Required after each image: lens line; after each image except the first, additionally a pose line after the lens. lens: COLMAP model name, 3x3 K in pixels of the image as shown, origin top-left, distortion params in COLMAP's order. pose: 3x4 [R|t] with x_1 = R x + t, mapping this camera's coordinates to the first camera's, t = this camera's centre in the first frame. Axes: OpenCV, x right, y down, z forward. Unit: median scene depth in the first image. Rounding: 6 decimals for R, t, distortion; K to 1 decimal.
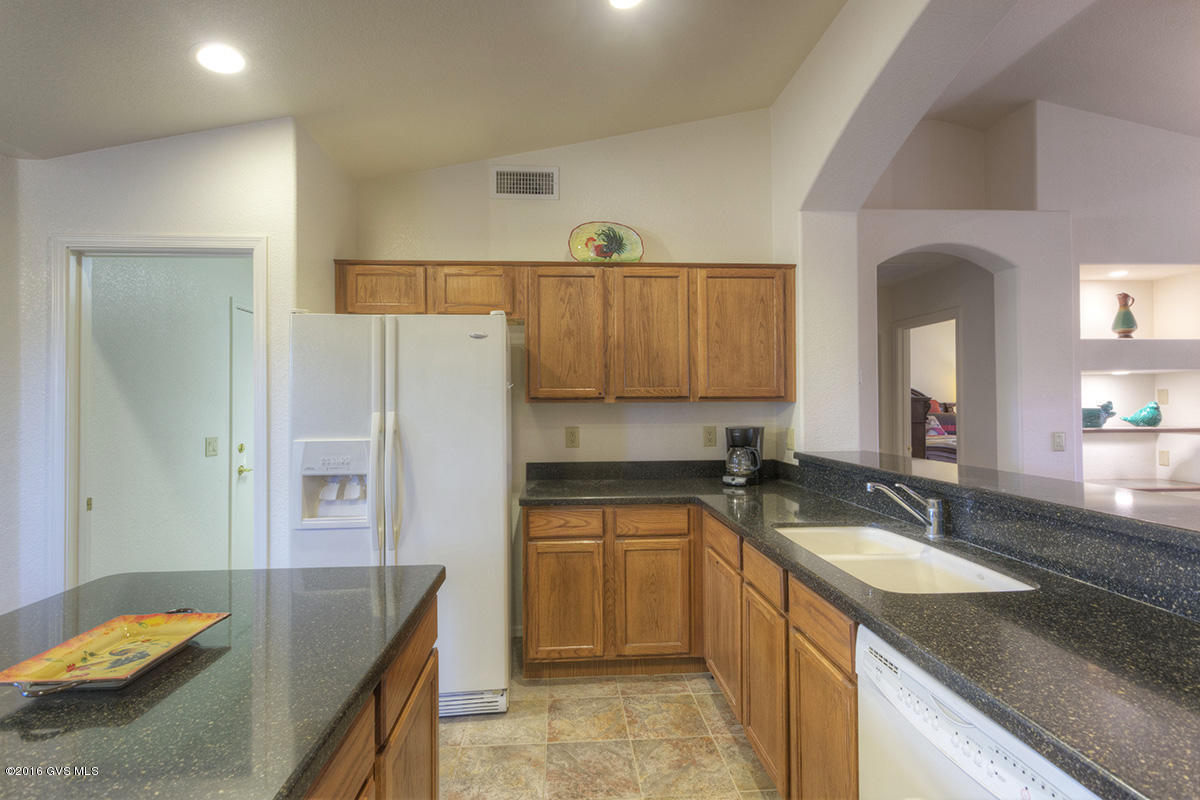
lens RADIAL K [[550.1, 0, 600.0], [0, 550.1, 400.0], [0, 0, 1]] dist [0.001034, -0.000026]
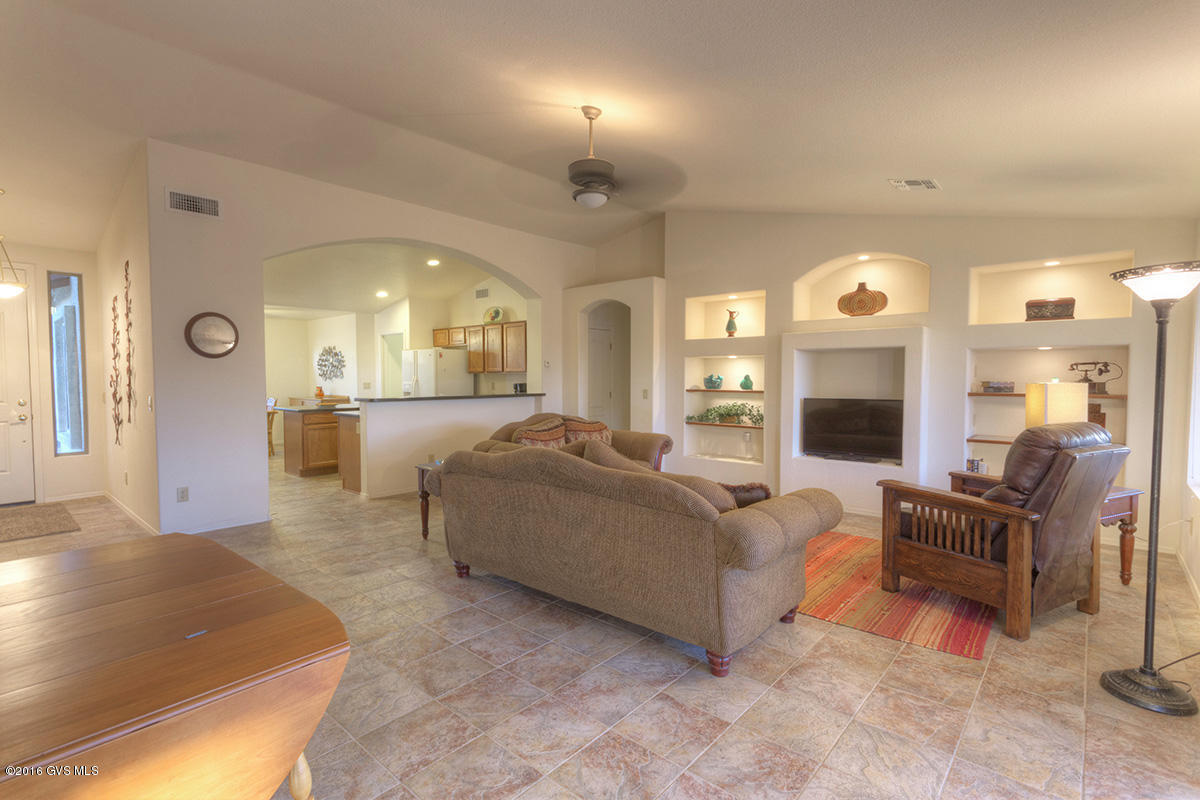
lens RADIAL K [[560.0, 0, 600.0], [0, 560.0, 400.0], [0, 0, 1]] dist [0.003060, 0.001230]
pose [[0.698214, 0.039525, -0.714797, 2.232752], [-0.002001, 0.998579, 0.053262, -0.013080], [0.715886, -0.035758, 0.697300, -0.549115]]
